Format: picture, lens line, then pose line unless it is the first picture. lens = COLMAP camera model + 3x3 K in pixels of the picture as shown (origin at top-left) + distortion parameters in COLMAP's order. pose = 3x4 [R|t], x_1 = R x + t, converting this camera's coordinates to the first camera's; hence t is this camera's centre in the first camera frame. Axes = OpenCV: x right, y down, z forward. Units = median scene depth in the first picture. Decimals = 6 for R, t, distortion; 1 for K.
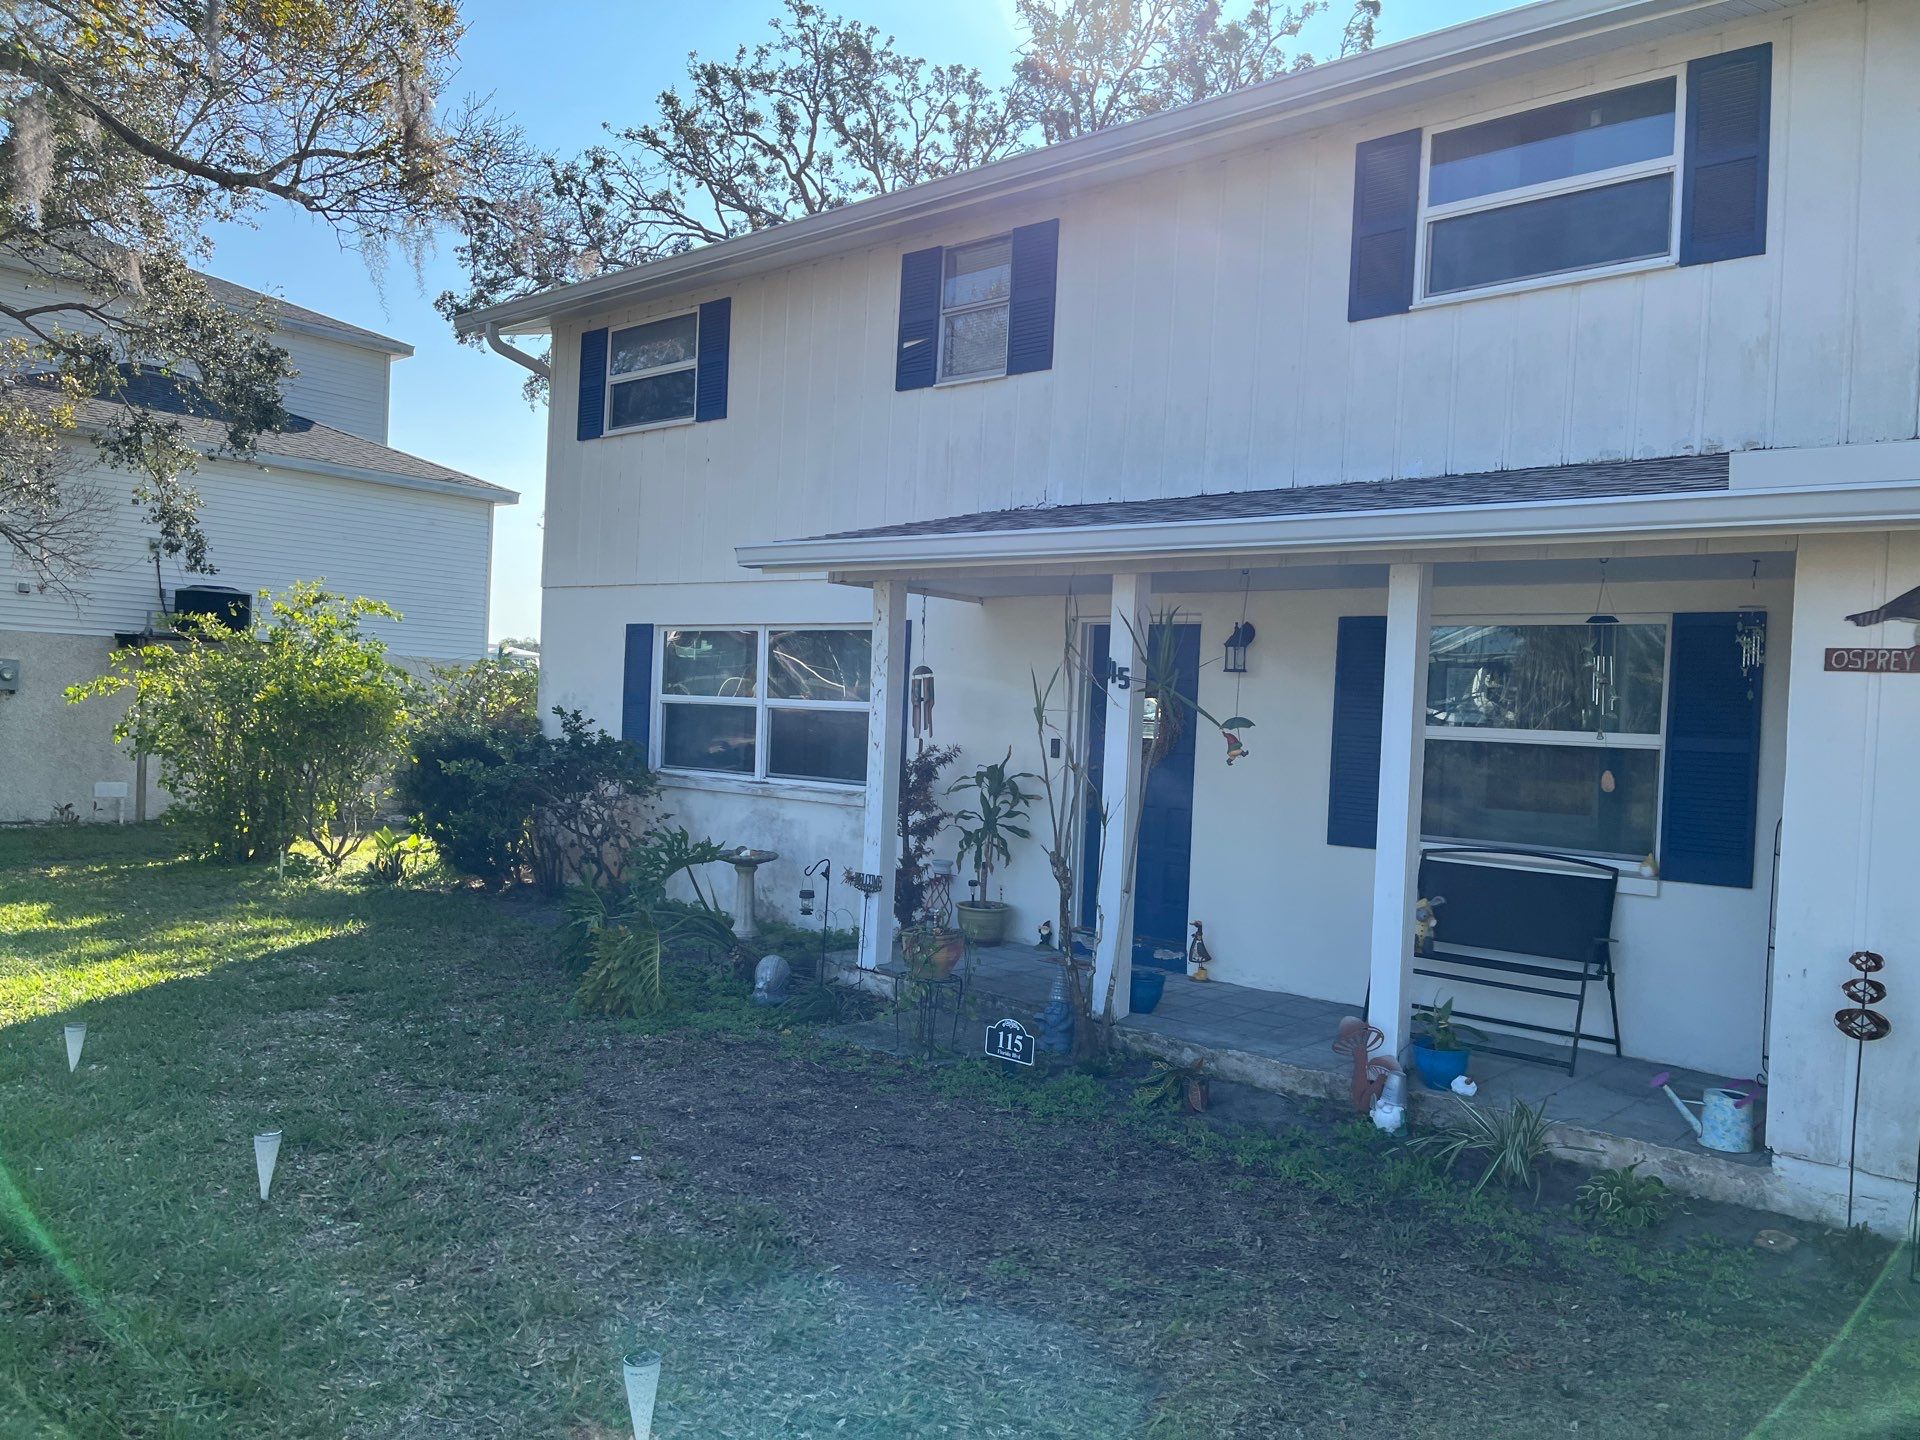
lens RADIAL K [[1443.5, 0, 956.3], [0, 1443.5, 722.4], [0, 0, 1]] dist [0.052323, -0.070344]
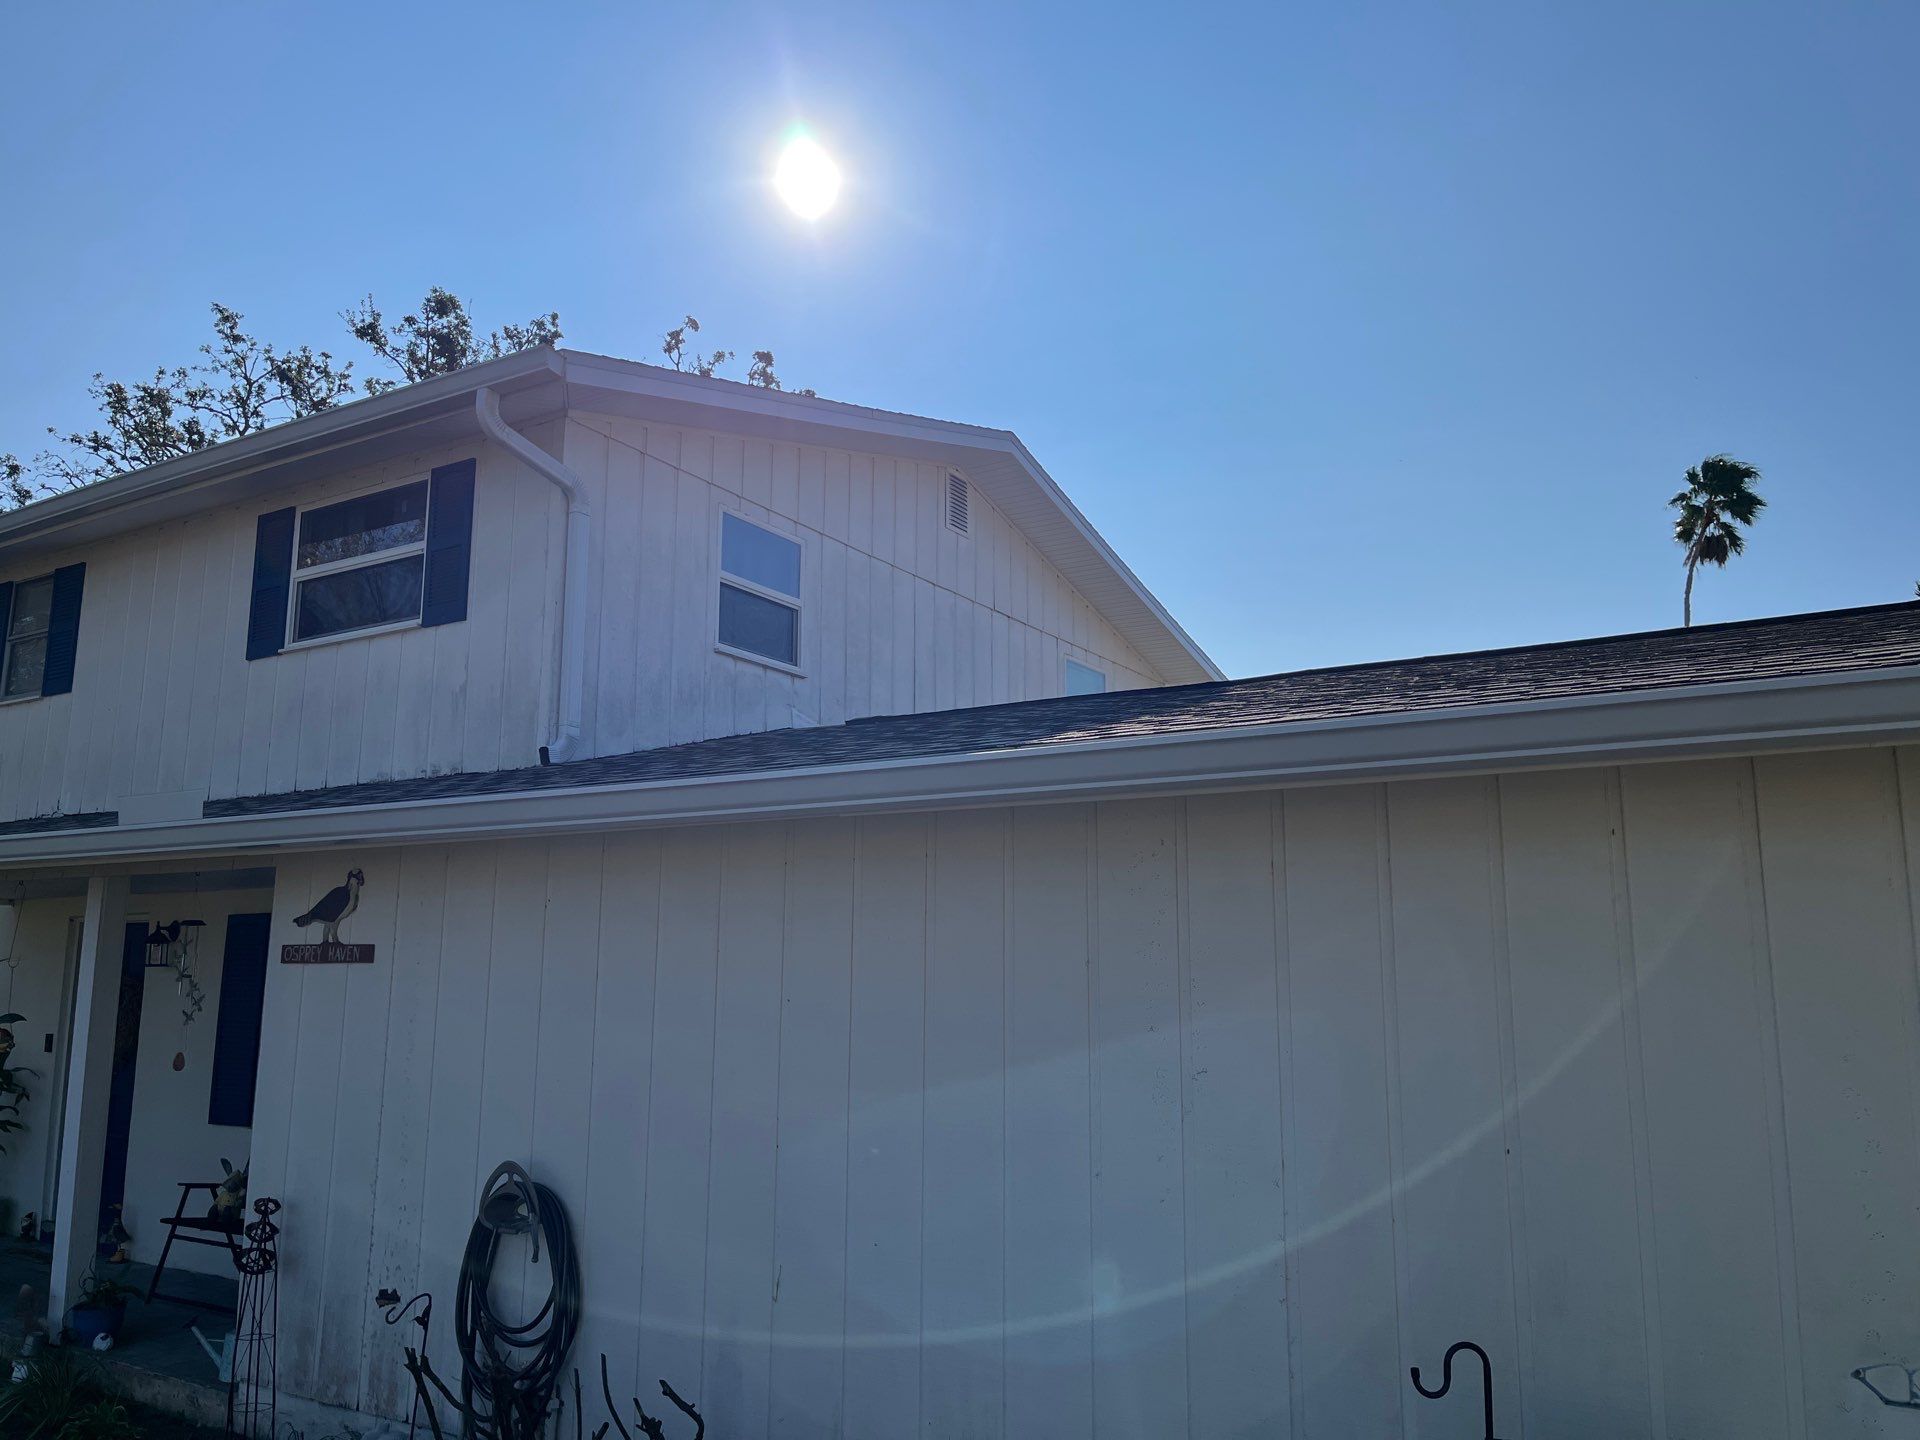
lens RADIAL K [[1443.5, 0, 961.6], [0, 1443.5, 717.3], [0, 0, 1]] dist [0.052323, -0.070344]
pose [[0.983010, -0.006633, 0.183434, 0.641833], [0.040383, 0.982677, -0.180874, 0.004494], [-0.179057, 0.185209, 0.966249, -0.236075]]
